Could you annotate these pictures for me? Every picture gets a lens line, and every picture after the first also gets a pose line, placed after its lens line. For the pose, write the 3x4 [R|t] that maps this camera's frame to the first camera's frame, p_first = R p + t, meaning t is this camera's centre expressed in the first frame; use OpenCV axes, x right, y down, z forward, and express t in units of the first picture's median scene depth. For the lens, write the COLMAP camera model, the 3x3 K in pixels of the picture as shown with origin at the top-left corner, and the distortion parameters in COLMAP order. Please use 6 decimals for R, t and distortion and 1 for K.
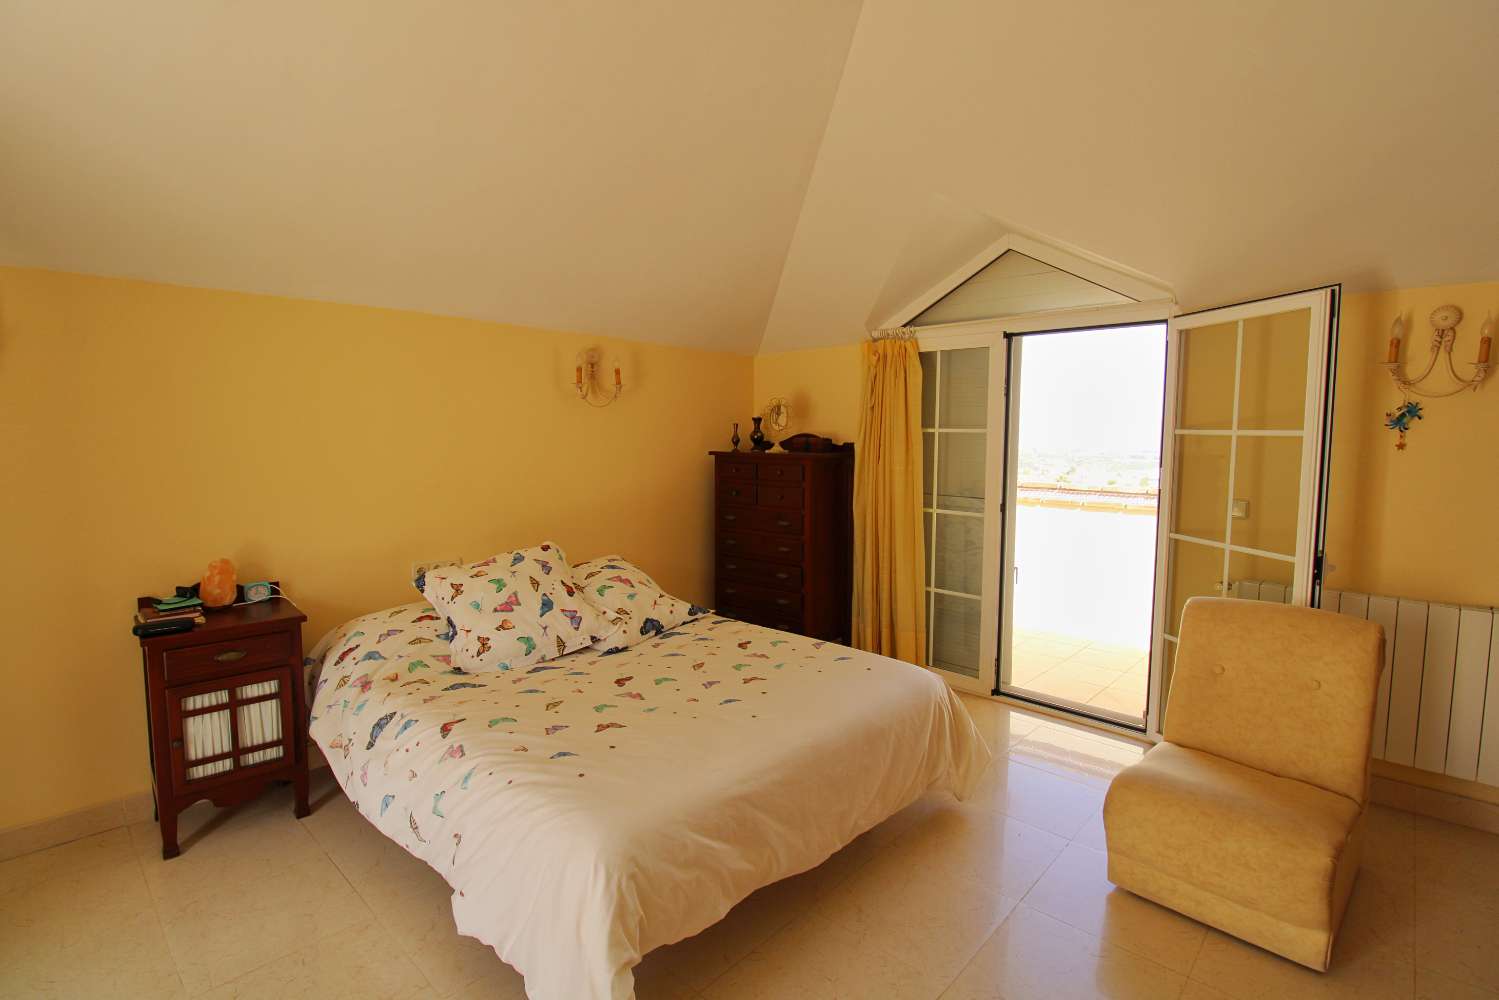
lens RADIAL K [[731.2, 0, 752.3], [0, 731.2, 489.7], [0, 0, 1]] dist [0.001553, -0.013790]
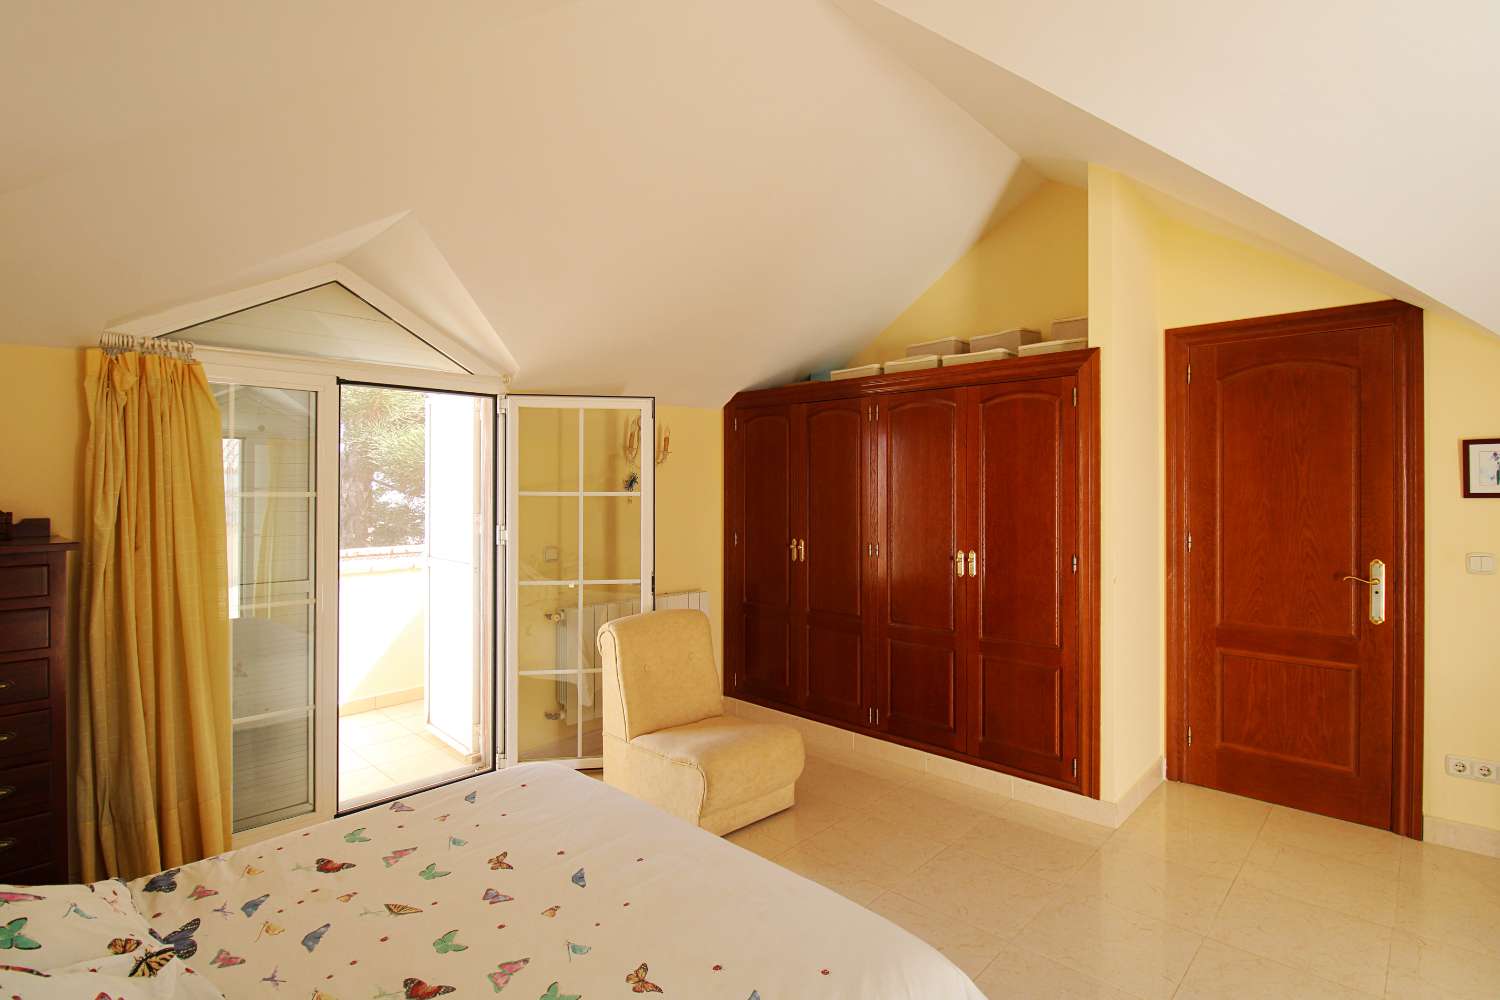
lens RADIAL K [[731.7, 0, 752.8], [0, 731.7, 489.7], [0, 0, 1]] dist [0.001553, -0.013790]
pose [[-0.004452, -0.003228, 0.999985, -0.647615], [0.084299, 0.996434, 0.003592, -0.064969], [-0.996431, 0.084314, -0.004164, 0.703742]]
